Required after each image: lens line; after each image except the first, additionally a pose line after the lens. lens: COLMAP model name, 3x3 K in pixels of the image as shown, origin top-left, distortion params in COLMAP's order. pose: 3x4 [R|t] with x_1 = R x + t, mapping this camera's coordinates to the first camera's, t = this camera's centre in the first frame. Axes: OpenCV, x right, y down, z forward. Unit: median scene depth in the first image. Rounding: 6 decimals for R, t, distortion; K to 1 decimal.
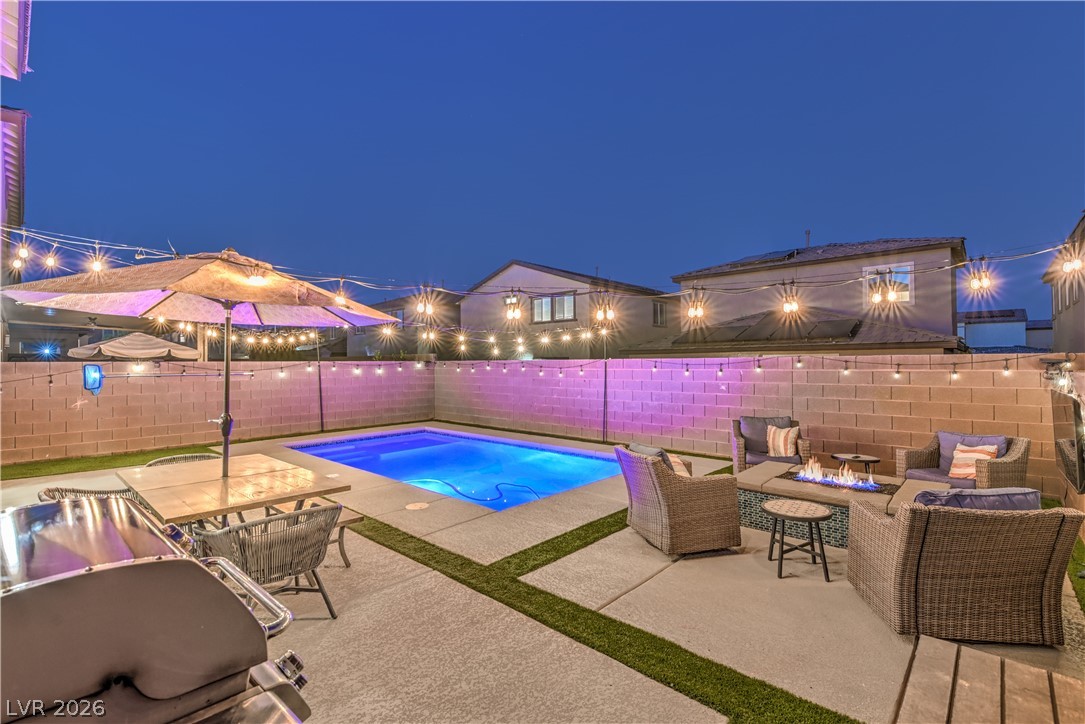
lens RADIAL K [[491.0, 0, 508.8], [0, 491.0, 361.9], [0, 0, 1]] dist [0.000899, 0.000036]
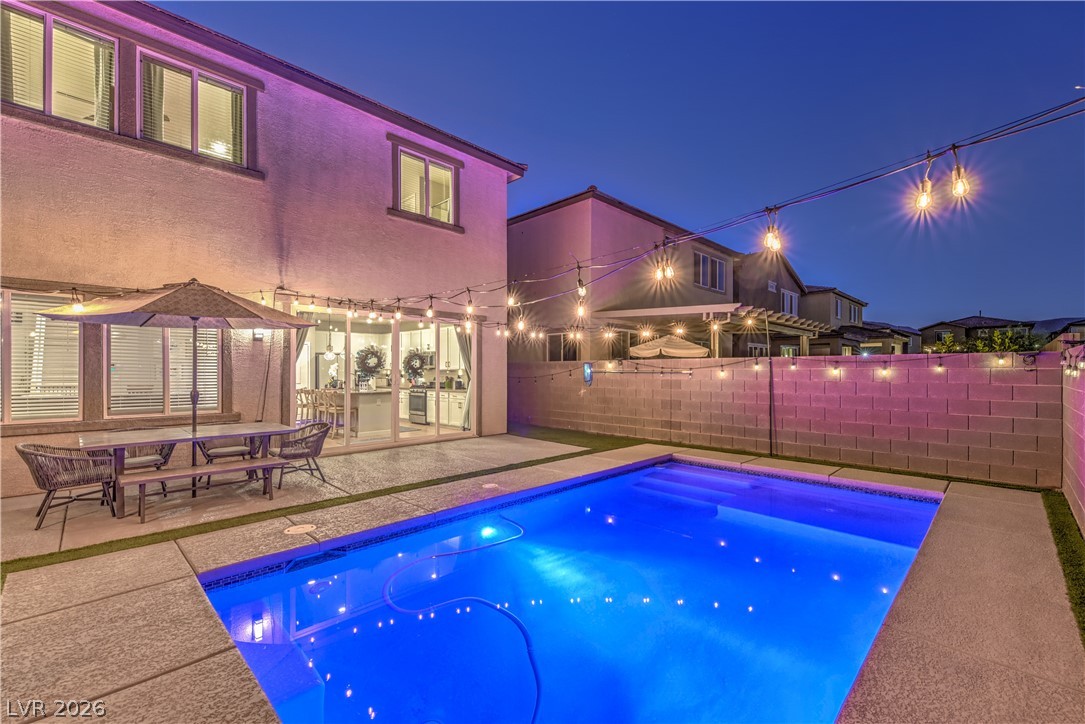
lens RADIAL K [[450.4, 0, 540.4], [0, 450.4, 369.0], [0, 0, 1]] dist [0.017085, -0.007489]
pose [[0.015580, 0.007184, -0.999853, 0.304647], [0.005187, 0.999960, 0.007265, 0.010856], [0.999865, -0.005299, 0.015542, 0.735667]]
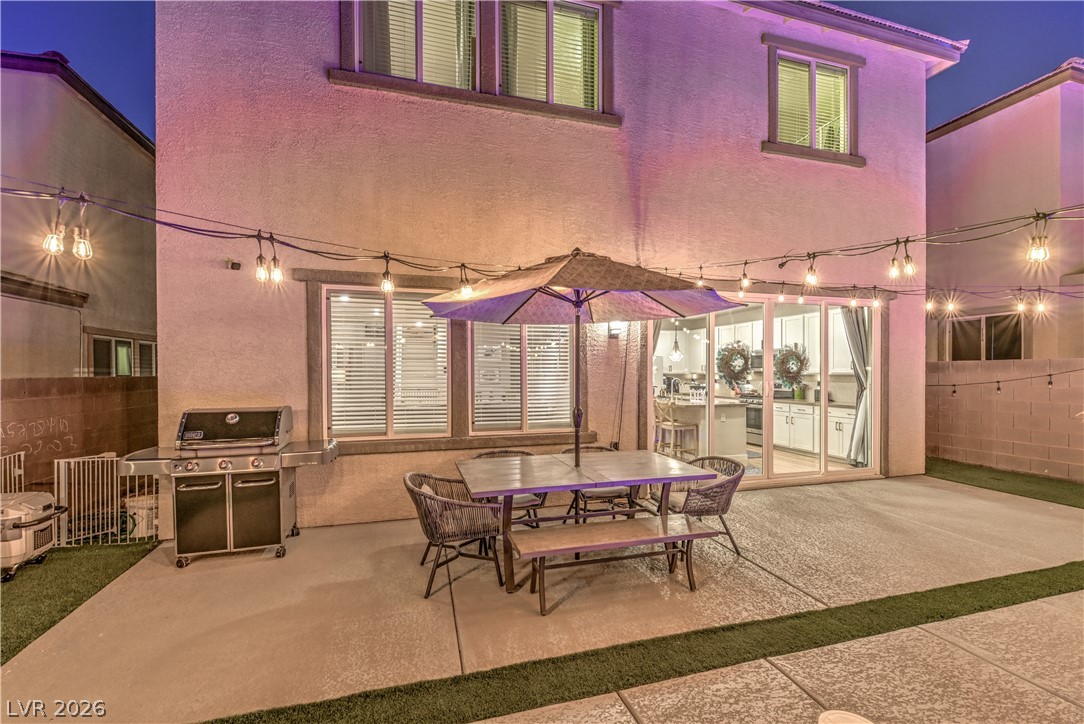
lens RADIAL K [[456.0, 0, 547.1], [0, 456.0, 374.8], [0, 0, 1]] dist [0.007562, -0.000094]
pose [[-0.470735, 0.016102, -0.882128, 0.120149], [0.012554, 0.999854, 0.011551, 0.006083], [0.882185, -0.005636, -0.470869, 0.506614]]
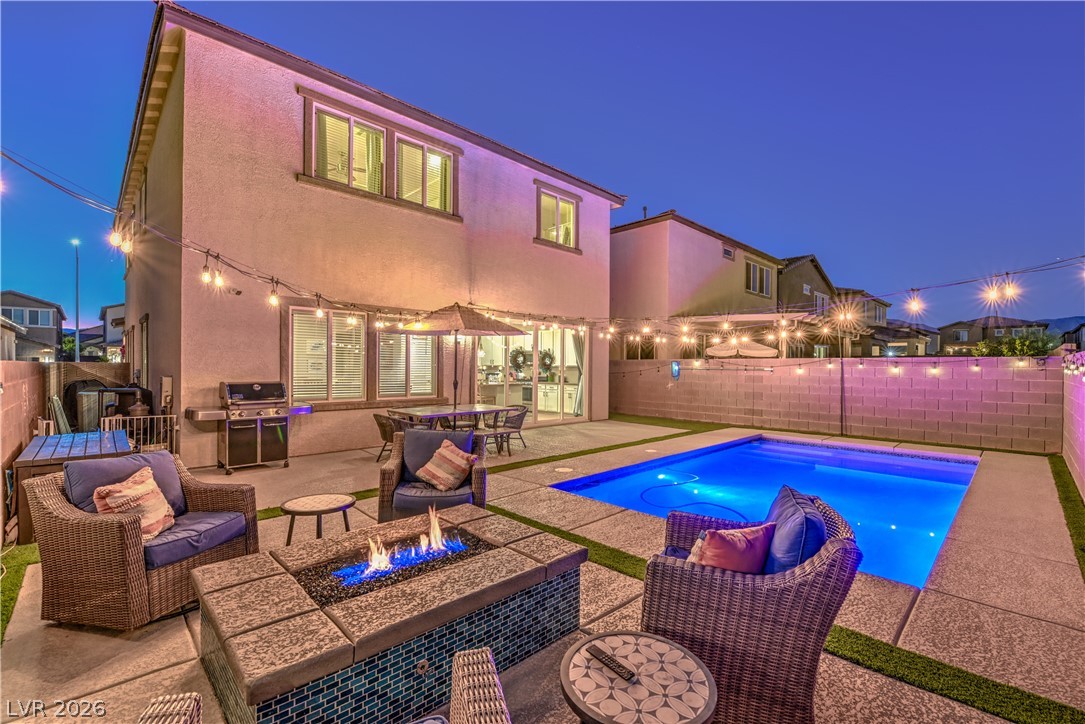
lens RADIAL K [[455.4, 0, 545.1], [0, 455.4, 366.3], [0, 0, 1]] dist [0.000958, -0.007137]
pose [[0.000186, 0.010223, -0.999948, 0.521011], [-0.001250, 0.999947, 0.010223, 0.006769], [0.999999, 0.001248, 0.000198, 0.502911]]
